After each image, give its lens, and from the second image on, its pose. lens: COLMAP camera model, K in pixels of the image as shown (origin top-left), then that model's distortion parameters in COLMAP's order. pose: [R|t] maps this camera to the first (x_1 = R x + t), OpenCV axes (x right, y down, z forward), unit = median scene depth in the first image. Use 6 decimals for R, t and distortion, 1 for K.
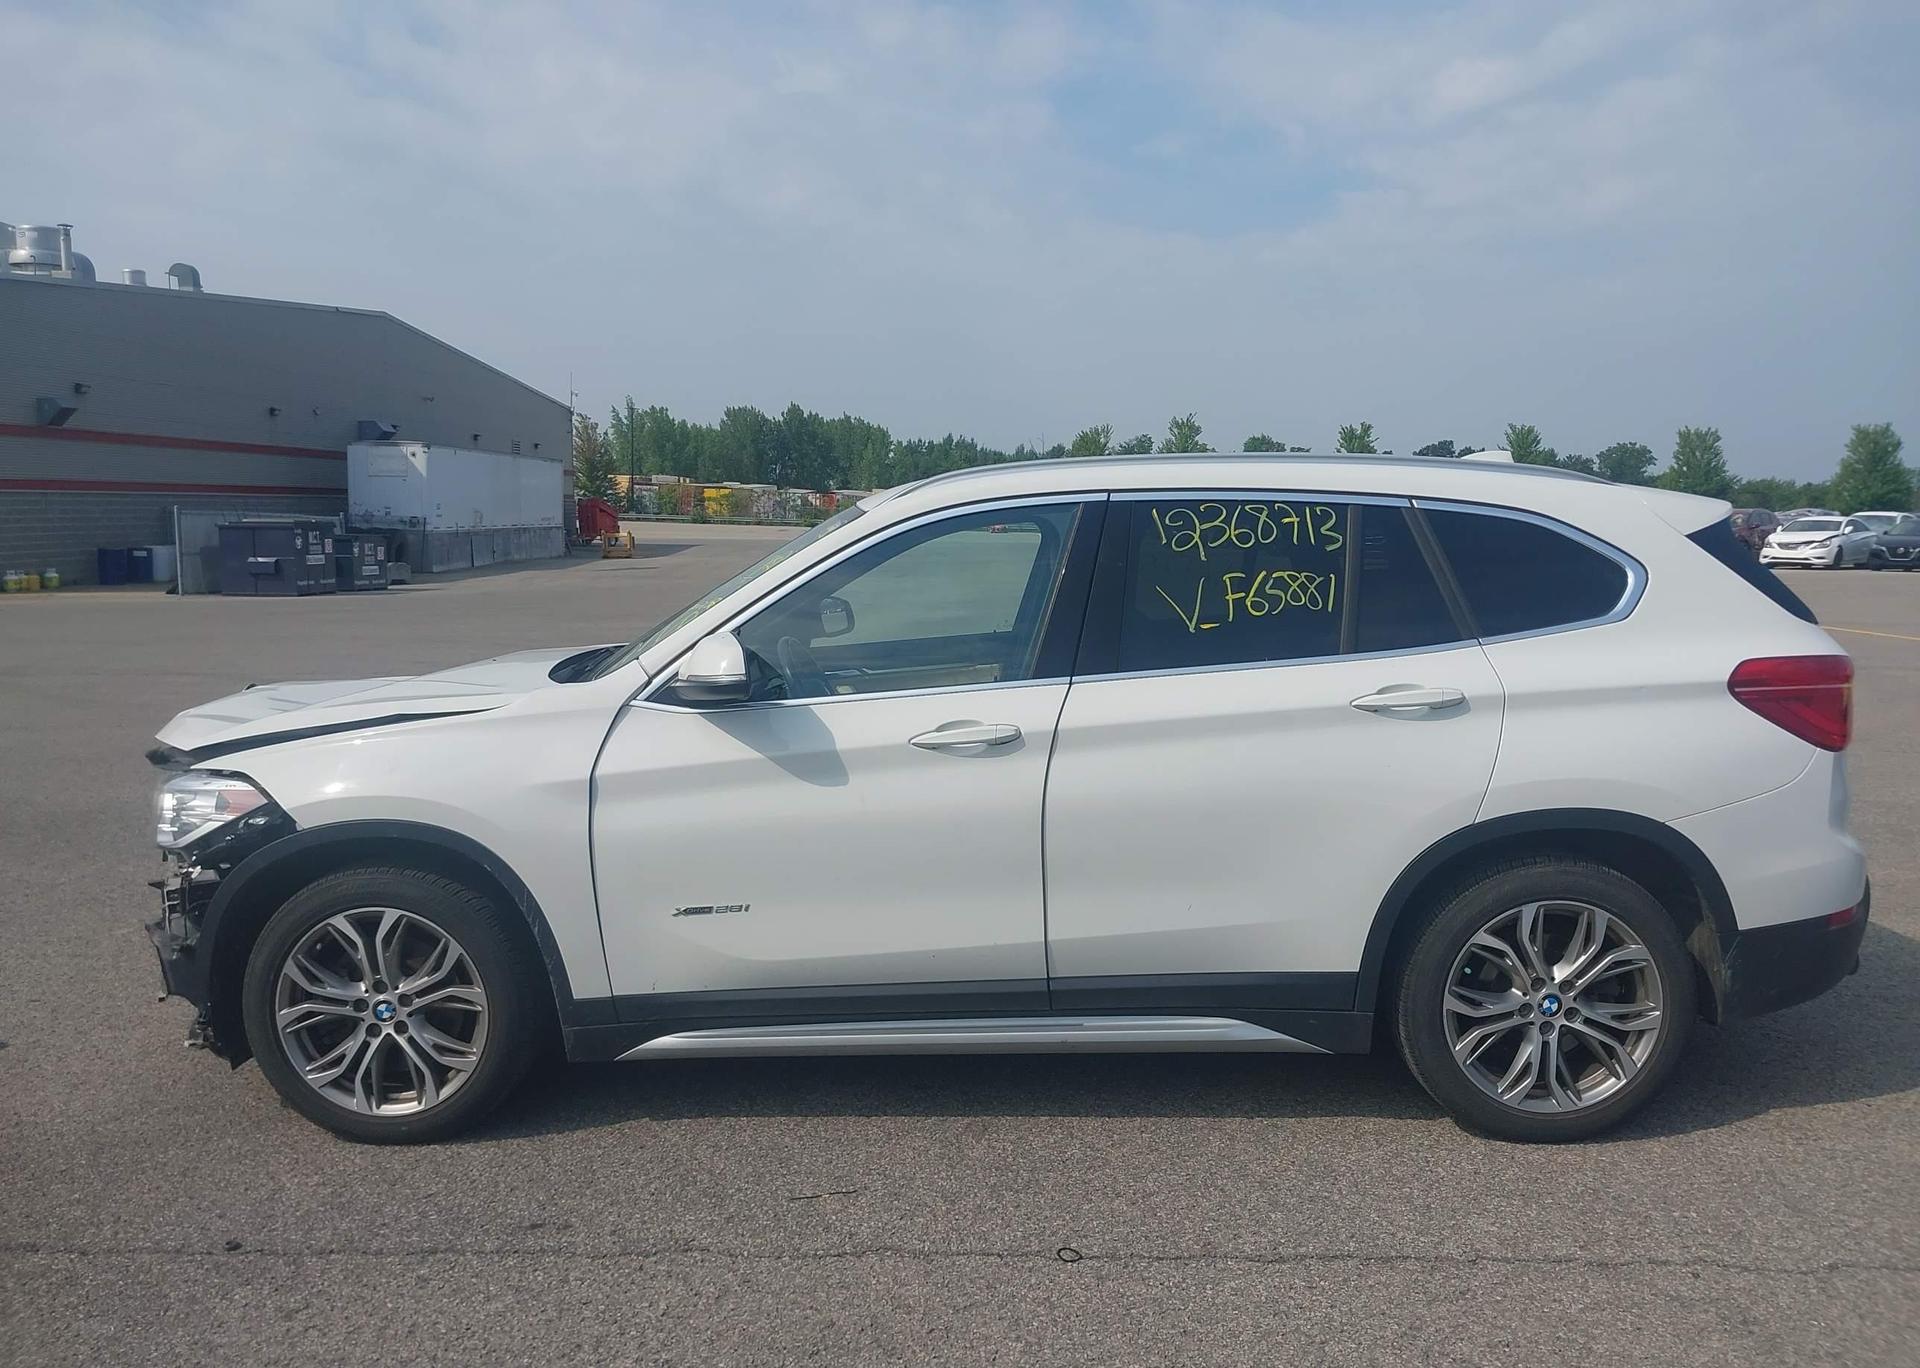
lens RADIAL K [[1512.7, 0, 960.0], [0, 1512.7, 684.0], [0, 0, 1]] dist [0.058178, -0.106559]
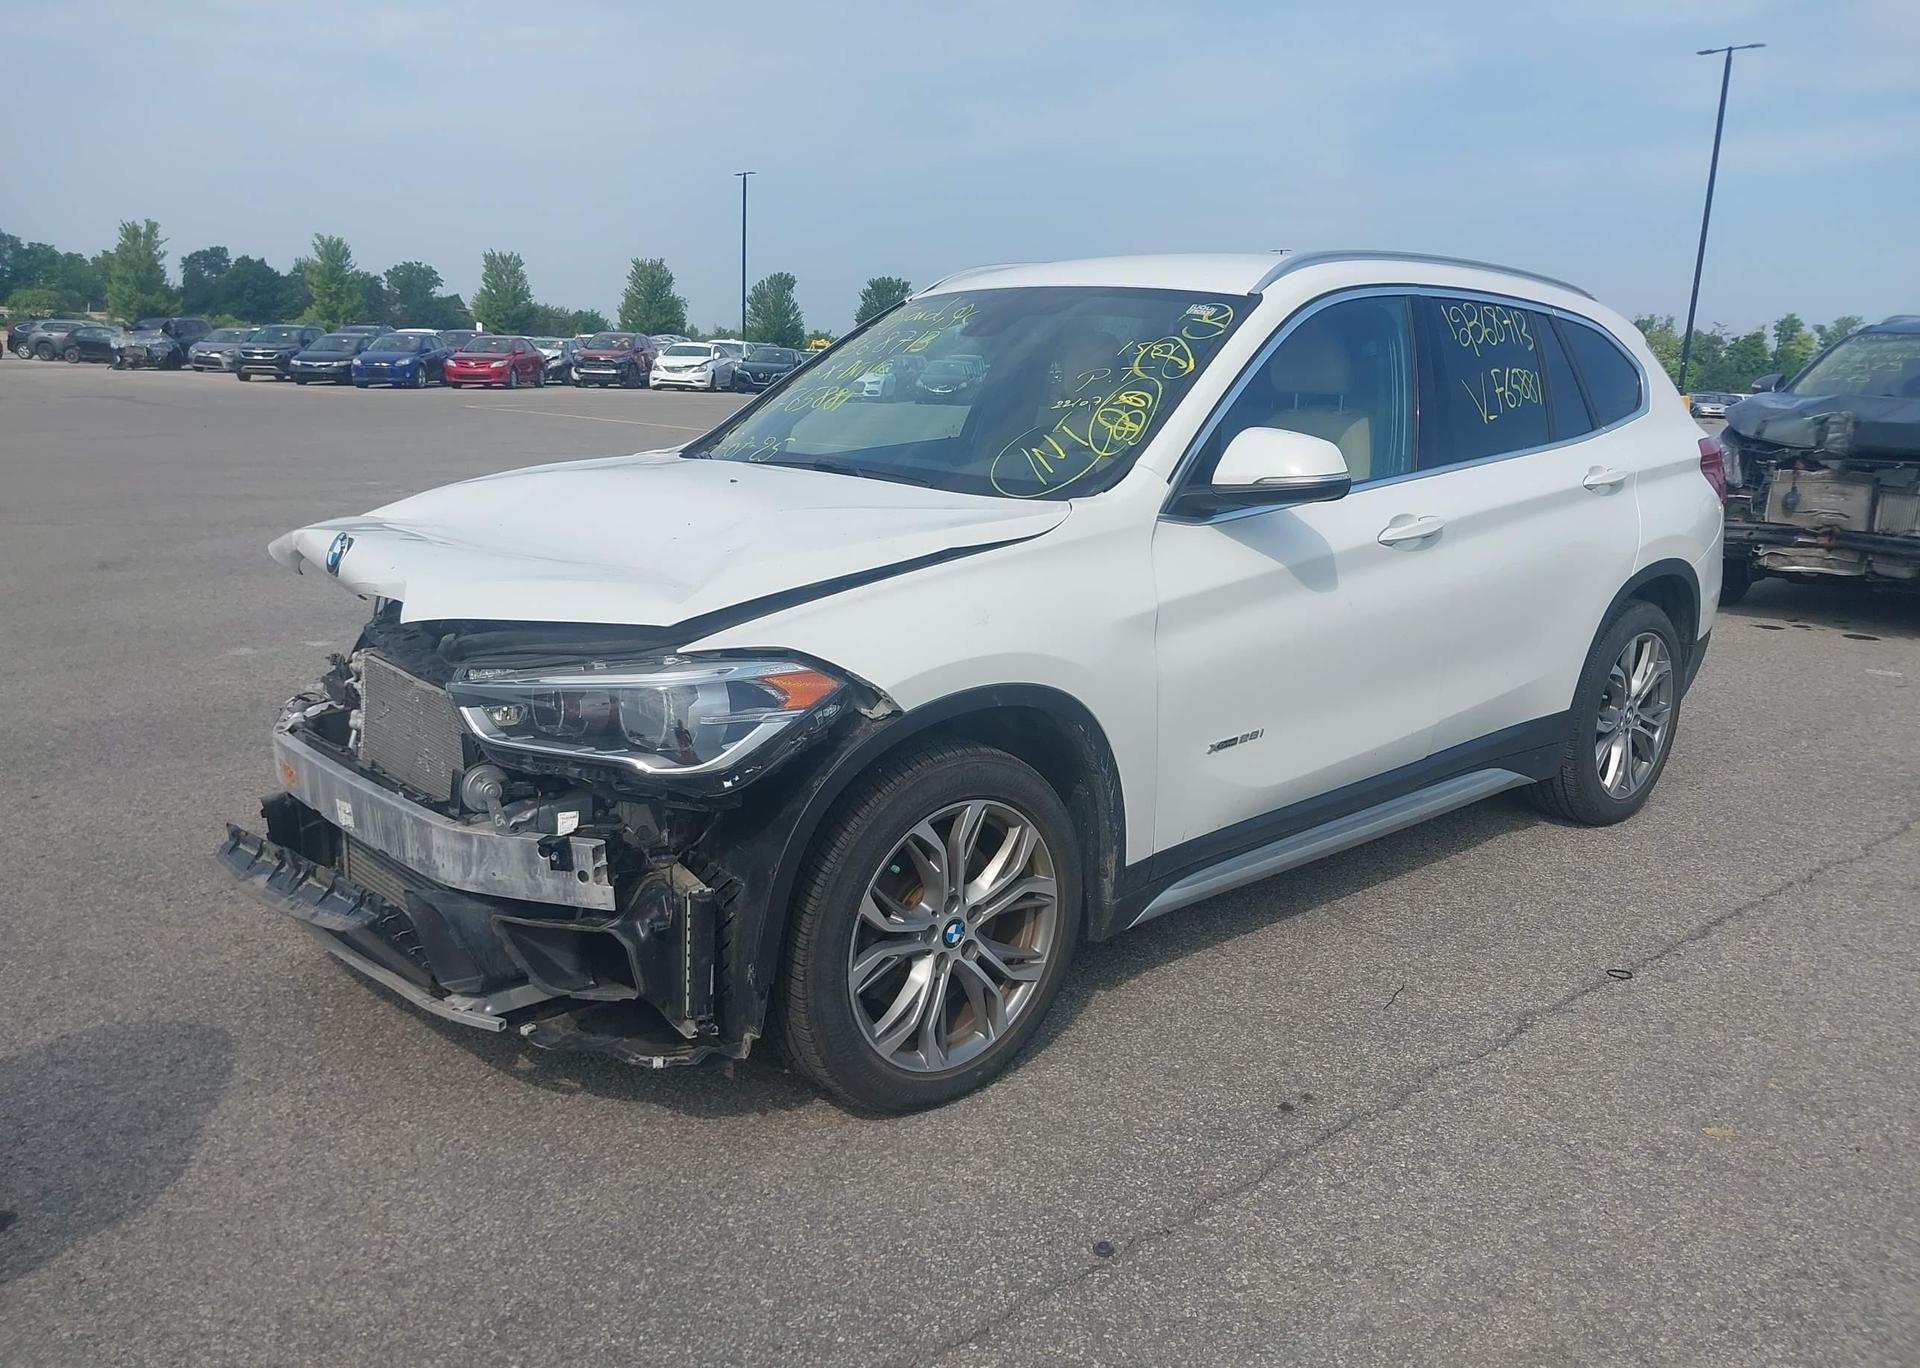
lens RADIAL K [[1514.2, 0, 964.2], [0, 1514.2, 717.3], [0, 0, 1]] dist [0.051122, -0.081579]
pose [[0.724609, -0.139891, 0.674813, -0.879057], [0.047492, 0.986990, 0.153609, -0.012031], [-0.687522, -0.079259, 0.721826, 0.449889]]
